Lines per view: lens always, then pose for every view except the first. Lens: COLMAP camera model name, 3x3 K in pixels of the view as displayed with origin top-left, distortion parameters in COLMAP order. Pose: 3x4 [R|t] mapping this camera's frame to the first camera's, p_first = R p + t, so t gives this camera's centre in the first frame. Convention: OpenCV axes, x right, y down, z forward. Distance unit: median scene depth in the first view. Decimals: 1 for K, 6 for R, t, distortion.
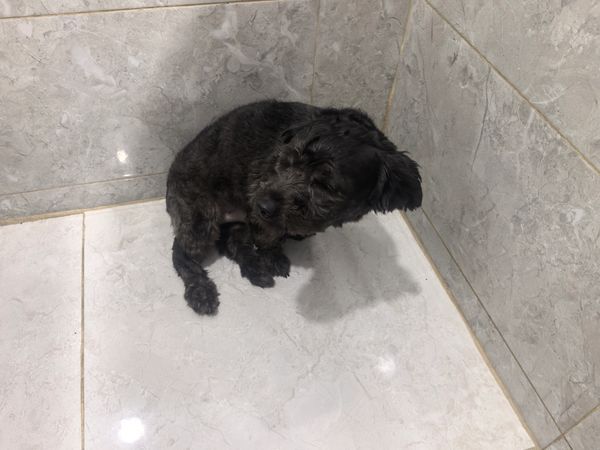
lens RADIAL K [[480.5, 0, 299.3], [0, 480.5, 228.6], [0, 0, 1]] dist [-0.010969, 0.000453]
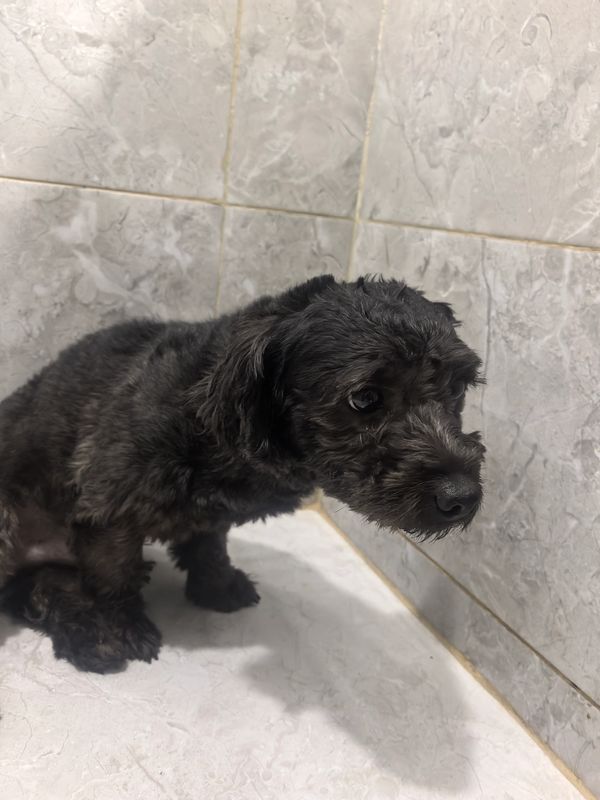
lens RADIAL K [[647.2, 0, 311.0], [0, 647.2, 418.3], [0, 0, 1]] dist [-0.015489, -0.010498]
pose [[0.986806, 0.023015, 0.160261, 0.023141], [0.061977, 0.860753, -0.505236, 0.255714], [-0.149573, 0.508503, 0.847970, 0.340349]]
